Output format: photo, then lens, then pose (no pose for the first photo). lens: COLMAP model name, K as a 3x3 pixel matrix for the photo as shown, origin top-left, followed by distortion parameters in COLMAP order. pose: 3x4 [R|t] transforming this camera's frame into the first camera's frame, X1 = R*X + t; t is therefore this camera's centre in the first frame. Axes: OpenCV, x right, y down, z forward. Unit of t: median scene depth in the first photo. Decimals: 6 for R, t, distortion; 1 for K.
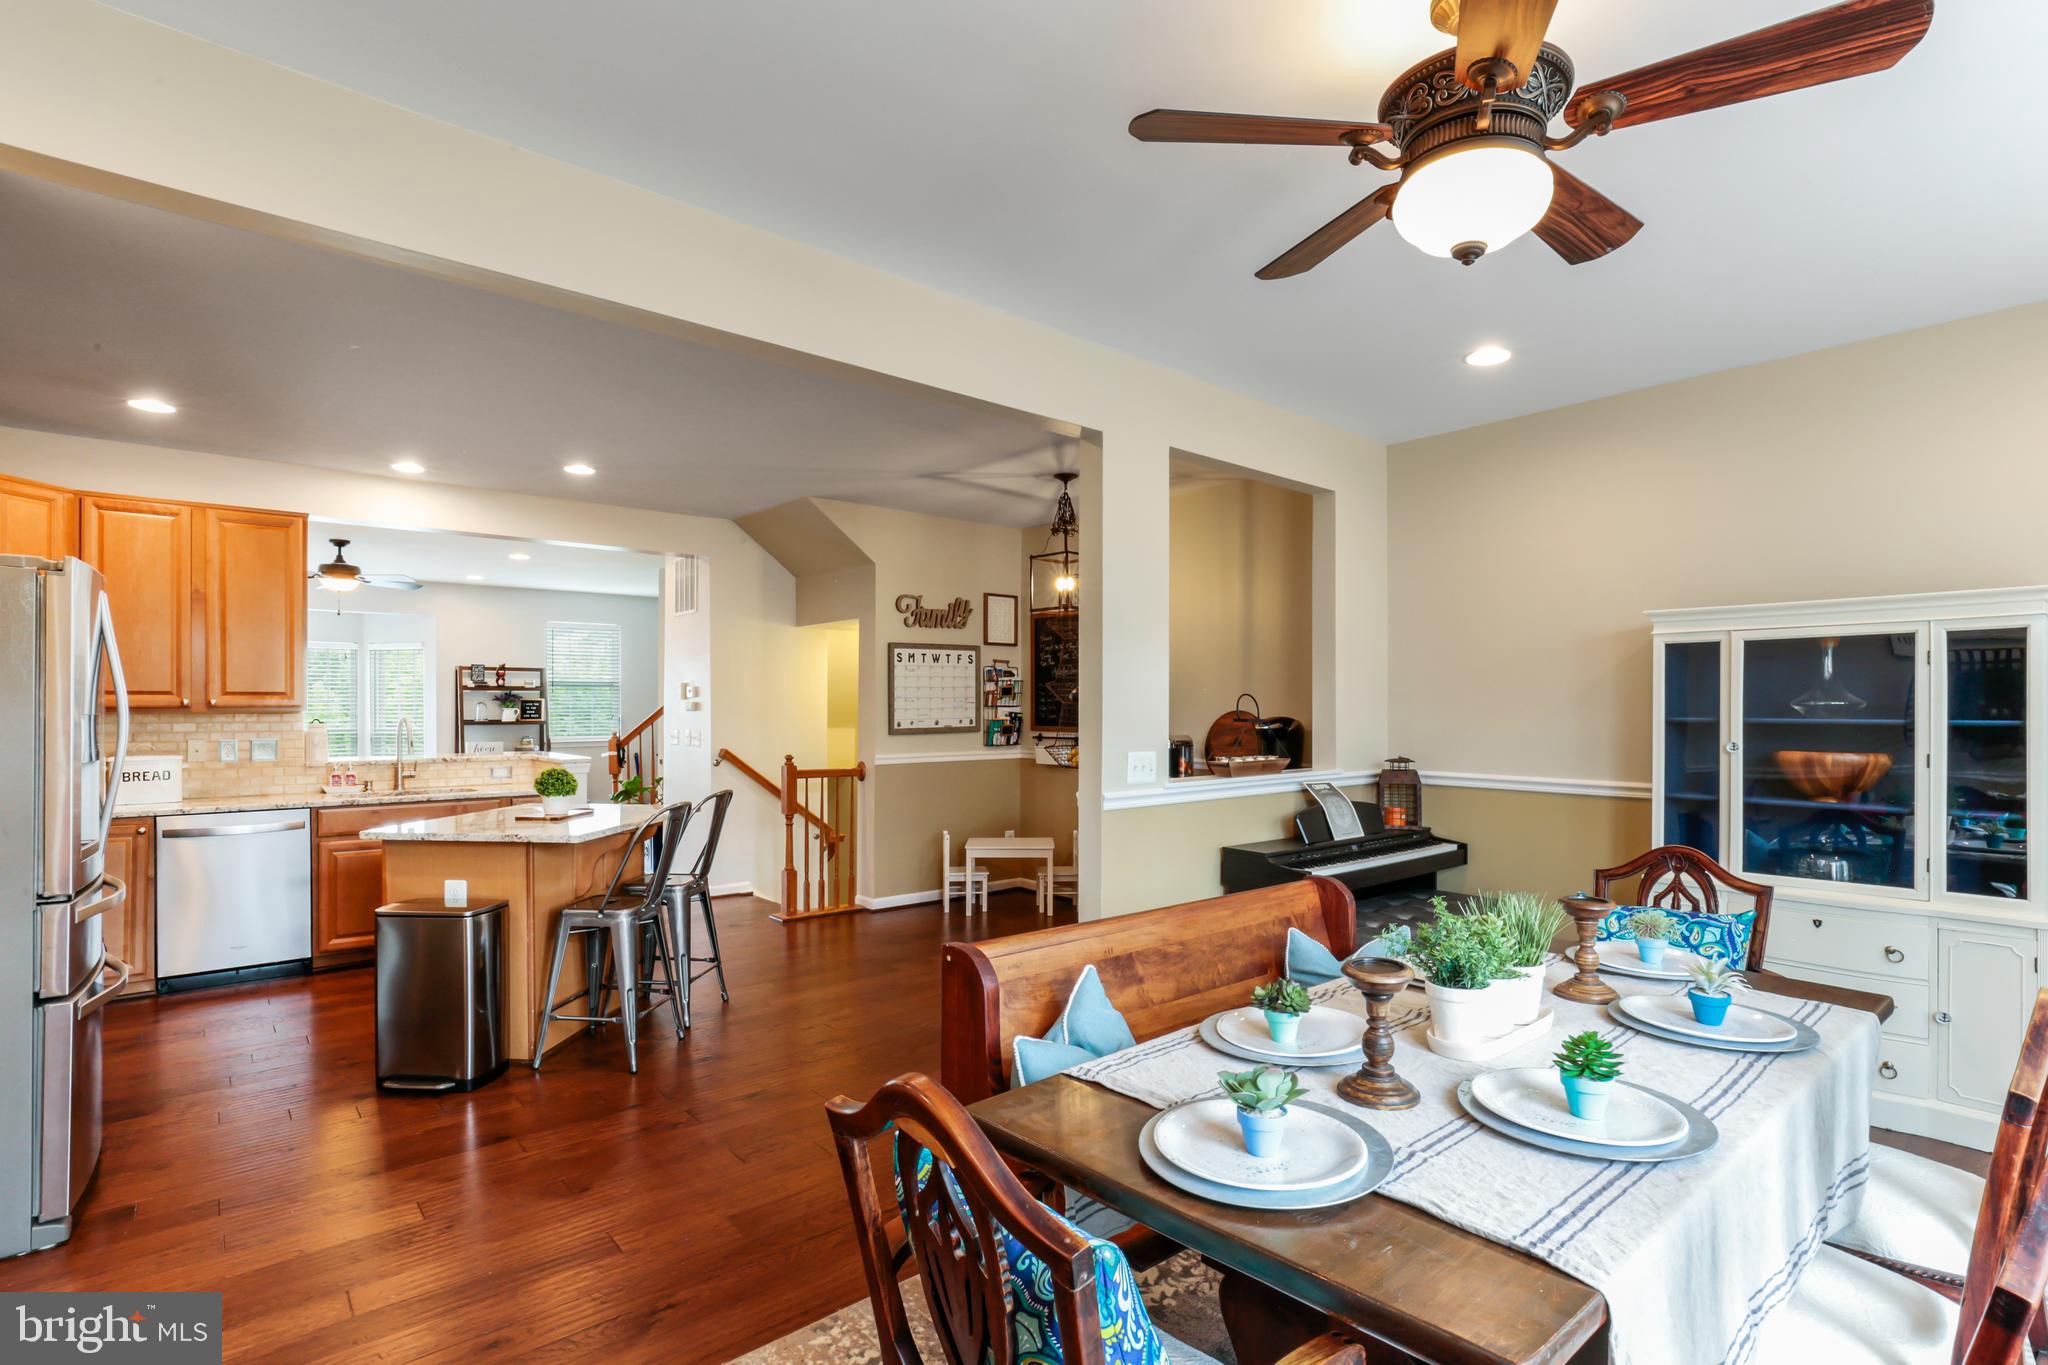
lens RADIAL K [[1007.4, 0, 1061.5], [0, 1007.4, 694.8], [0, 0, 1]] dist [-0.016083, 0.003558]
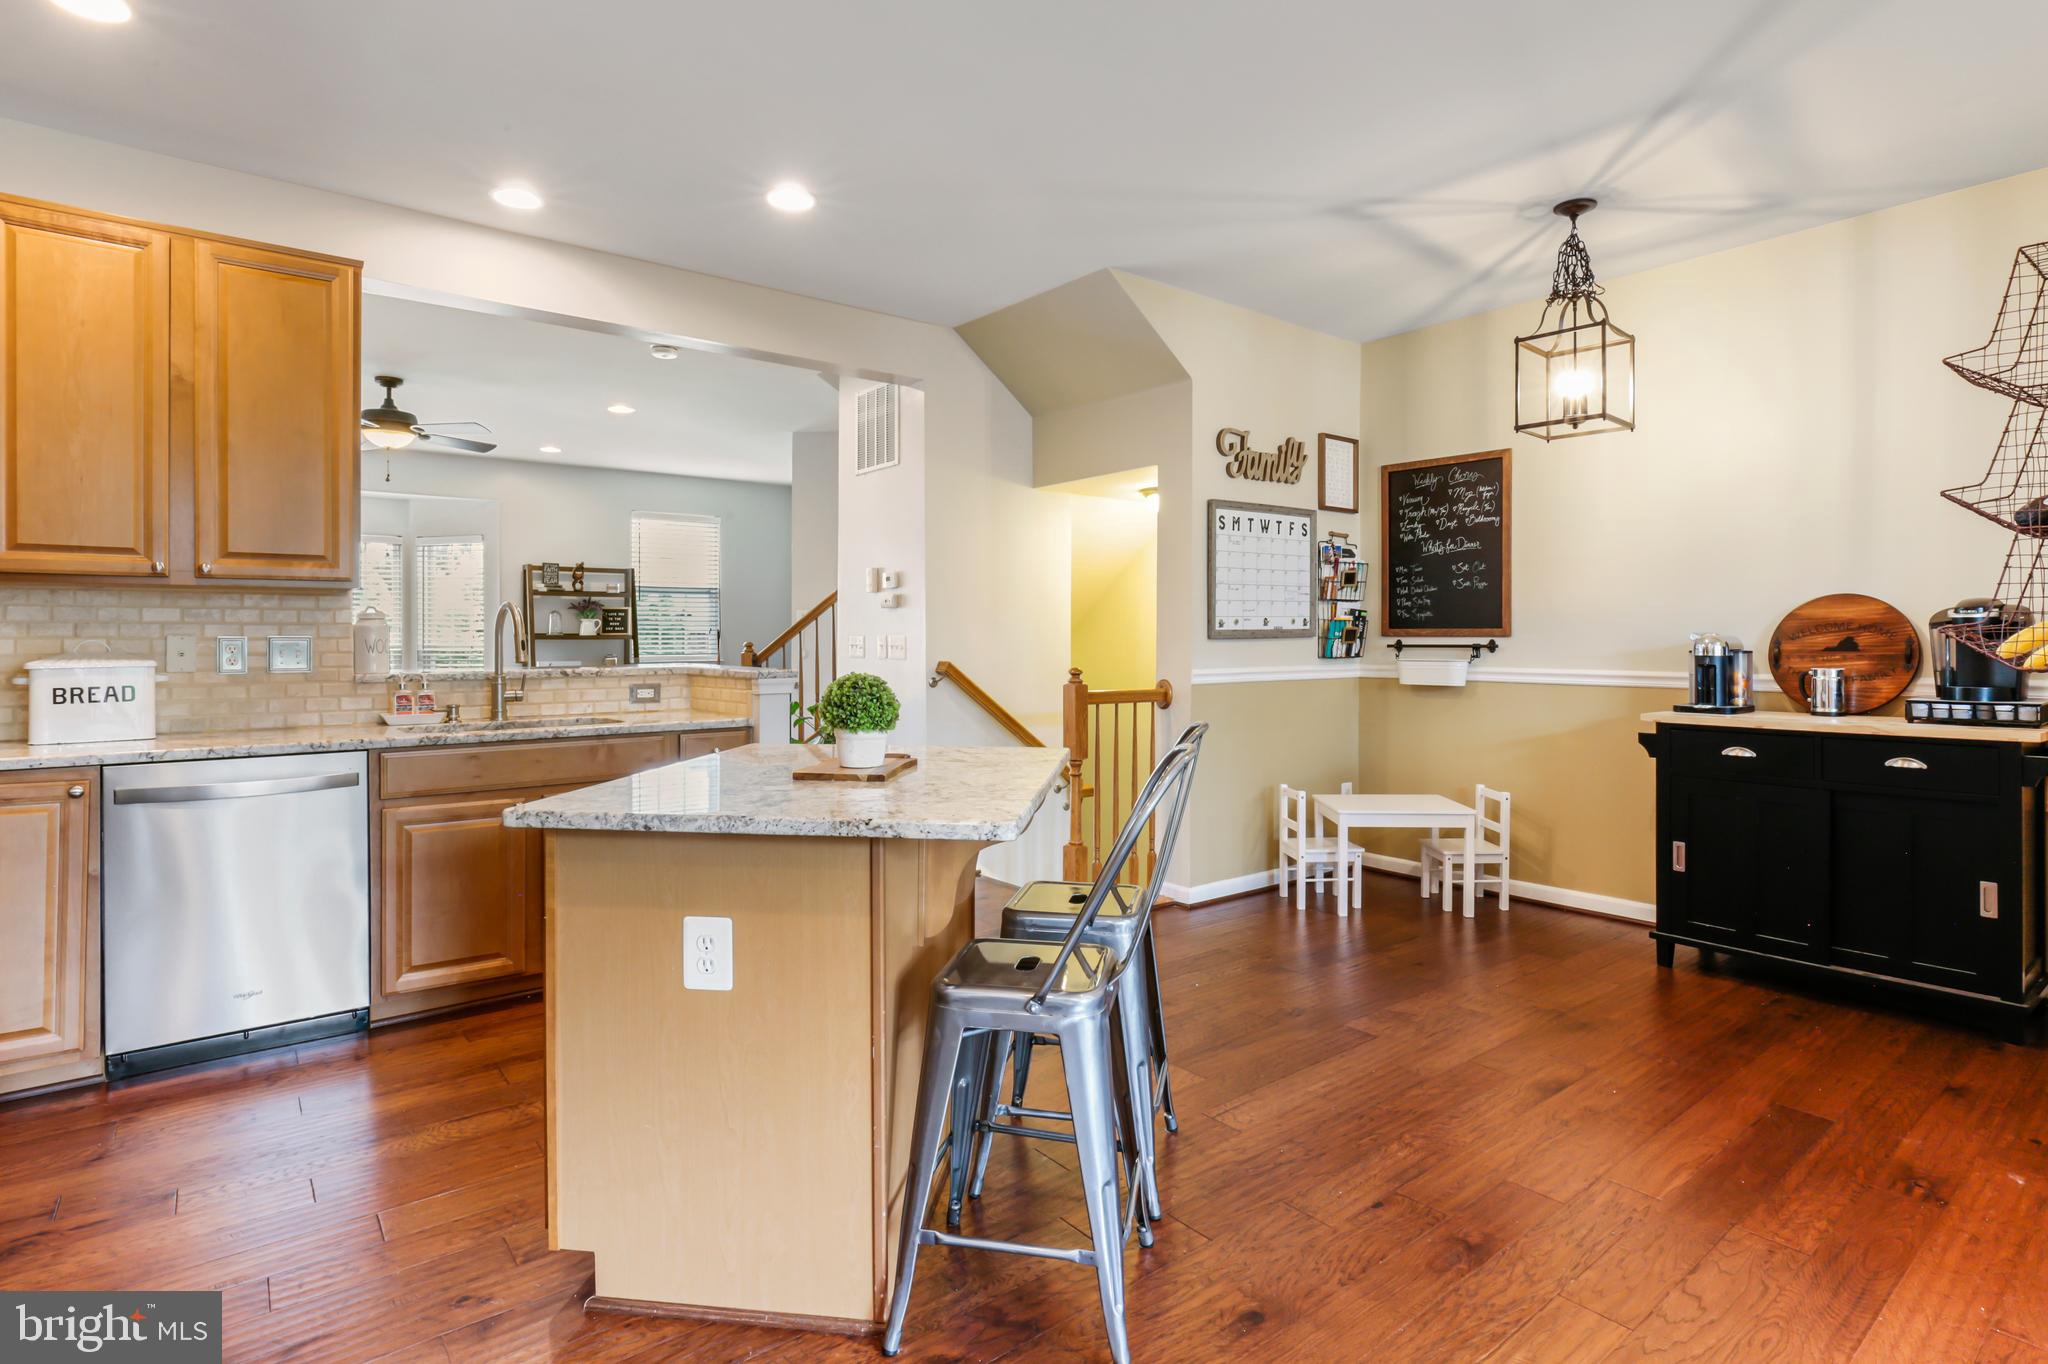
lens RADIAL K [[1007.4, 0, 1017.6], [0, 1007.4, 629.4], [0, 0, 1]] dist [-0.016083, 0.003558]
pose [[0.998920, -0.000623, -0.046466, -0.264917], [0.000705, 0.999998, 0.001742, 0.031973], [0.046465, -0.001773, 0.998918, 0.333247]]
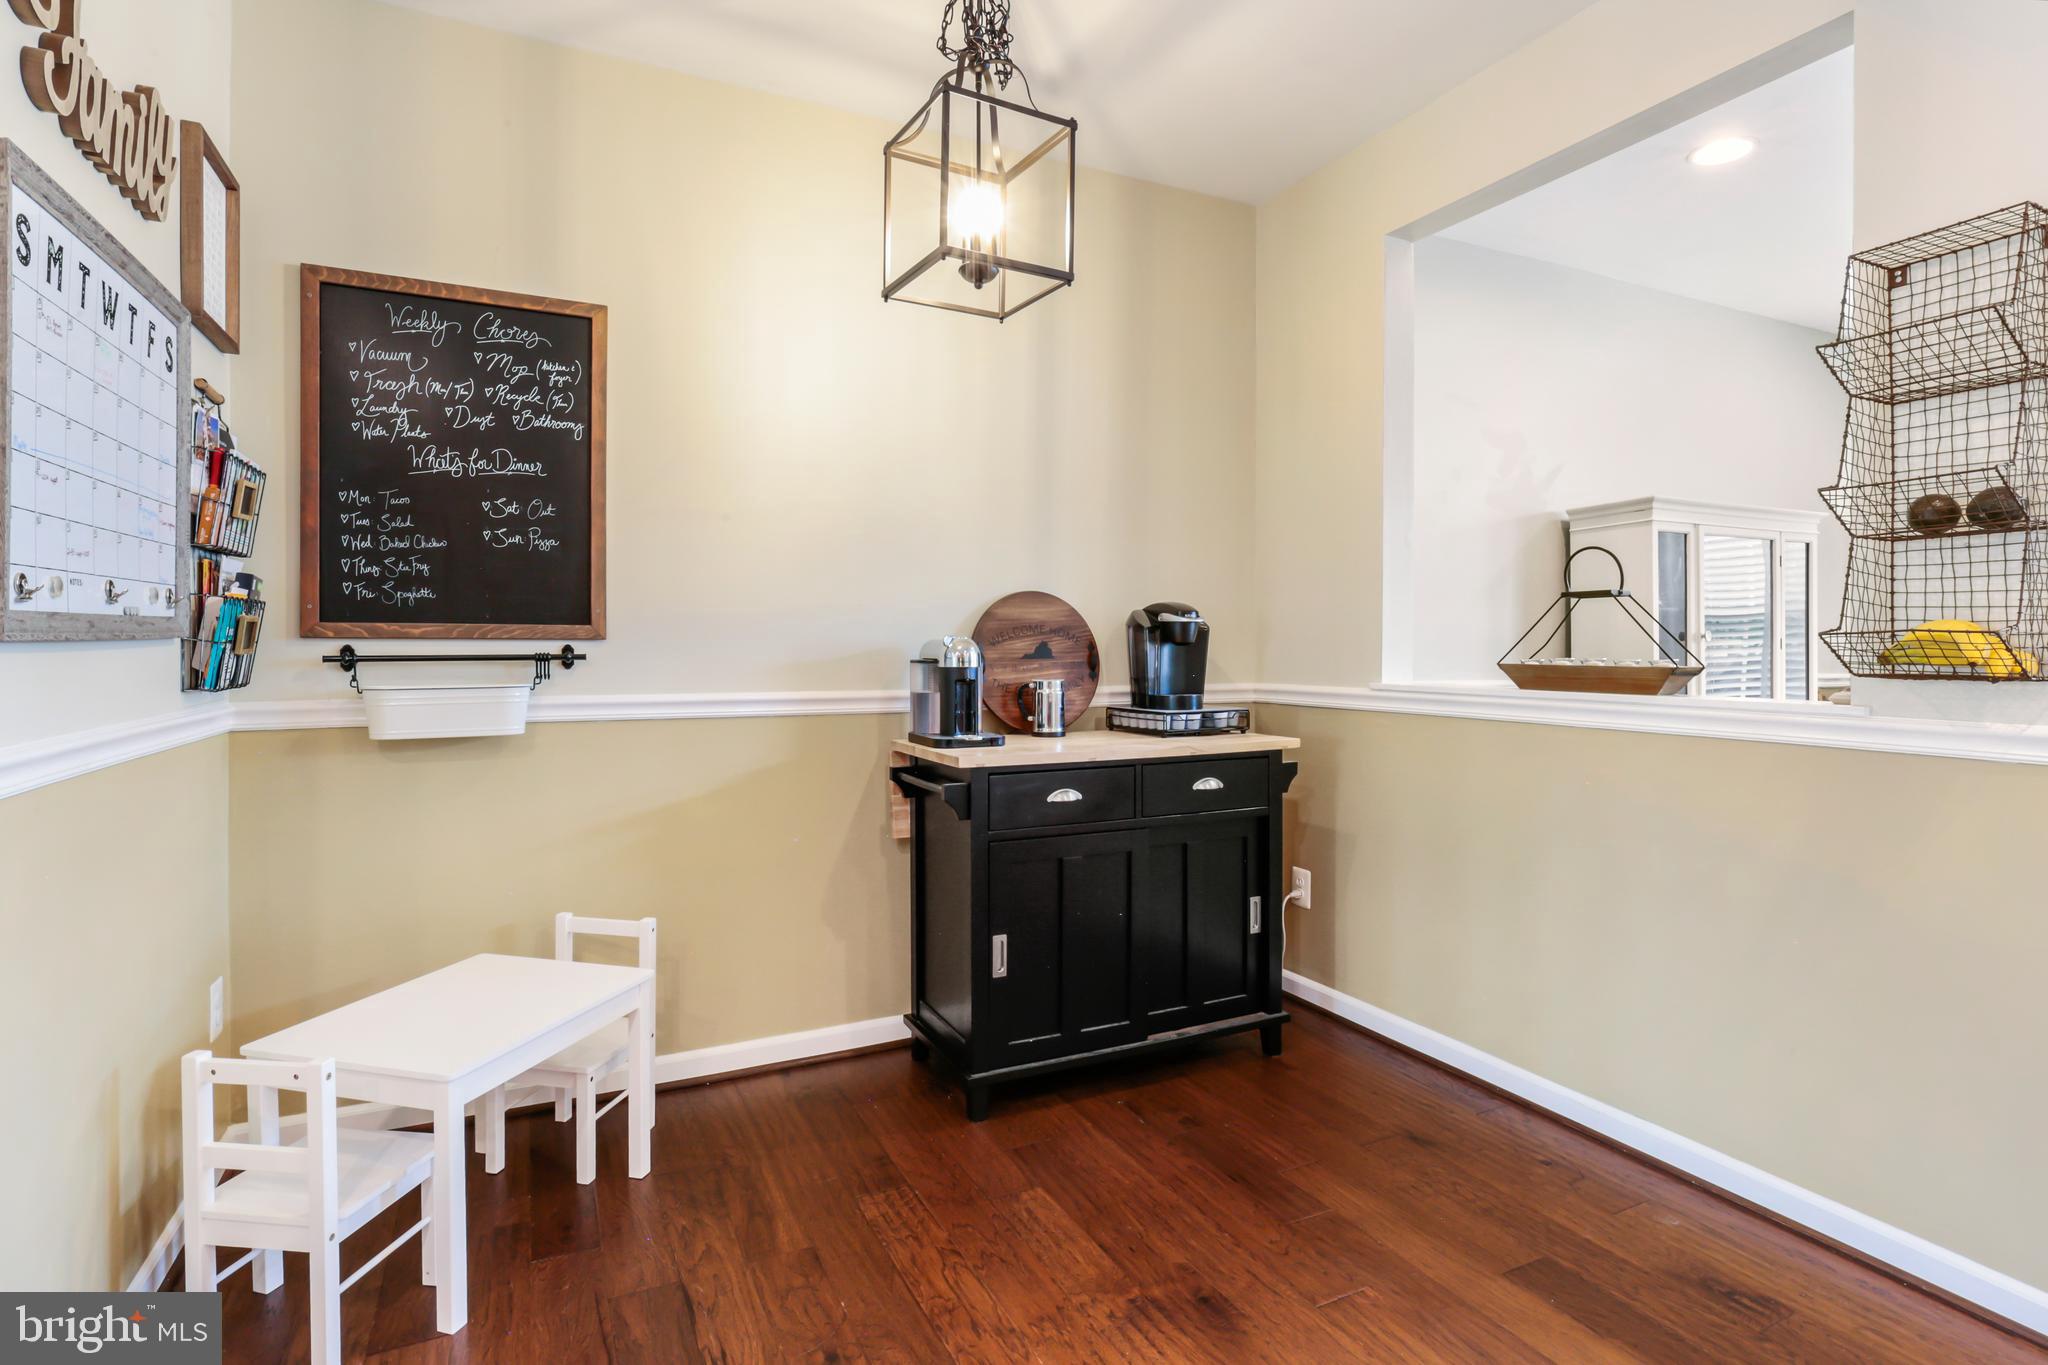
lens RADIAL K [[1007.4, 0, 1029.9], [0, 1007.4, 661.8], [0, 0, 1]] dist [-0.016083, 0.003558]
pose [[0.256312, -0.014242, 0.966489, -0.293537], [-0.011192, 0.999781, 0.017701, 0.037919], [-0.966529, -0.015354, 0.256096, 0.761506]]
